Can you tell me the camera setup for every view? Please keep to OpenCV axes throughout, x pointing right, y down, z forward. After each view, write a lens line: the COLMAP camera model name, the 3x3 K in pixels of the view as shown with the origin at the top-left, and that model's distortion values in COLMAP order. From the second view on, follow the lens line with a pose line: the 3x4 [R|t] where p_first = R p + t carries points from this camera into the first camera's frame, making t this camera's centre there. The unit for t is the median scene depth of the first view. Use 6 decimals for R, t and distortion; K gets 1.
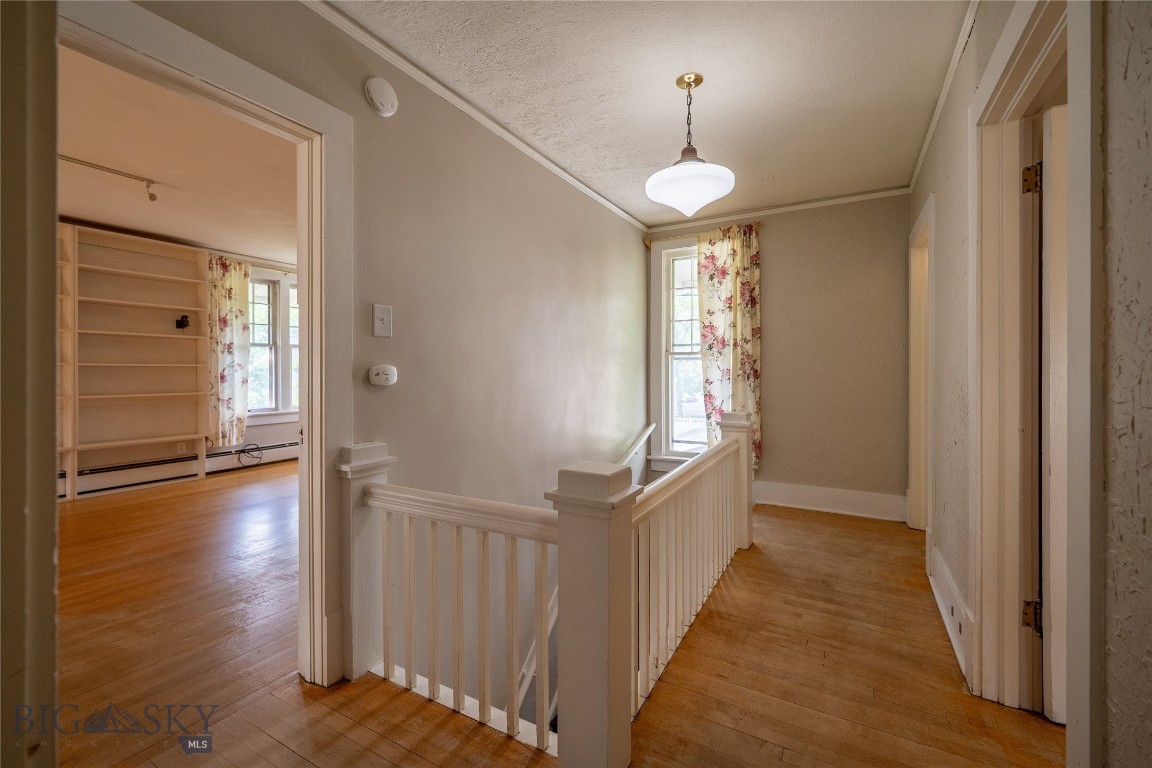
lens RADIAL K [[472.1, 0, 577.7], [0, 472.1, 369.8], [0, 0, 1]] dist [0.000554, -0.000607]
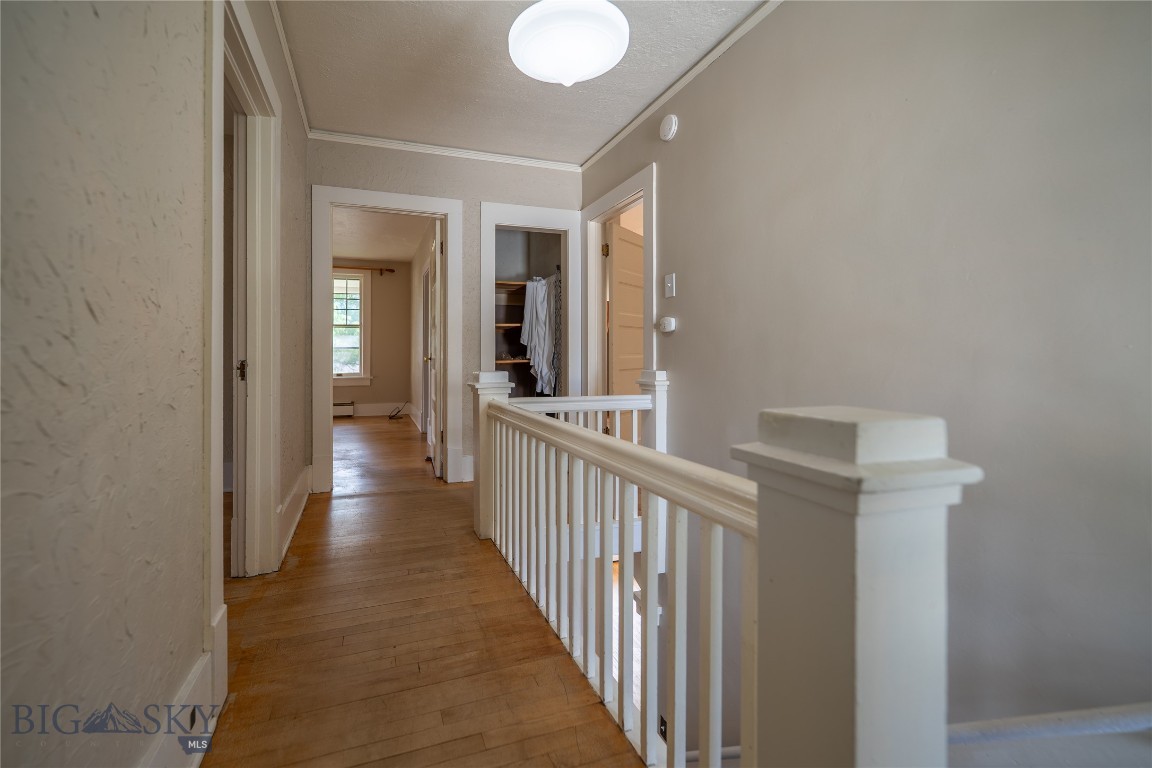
lens RADIAL K [[472.1, 0, 526.6], [0, 472.1, 353.8], [0, 0, 1]] dist [0.000554, -0.000607]
pose [[-0.662806, 0.000186, -0.748791, 0.456847], [0.001178, 0.999999, -0.000795, 0.048722], [0.748790, -0.001409, -0.662805, 0.798014]]
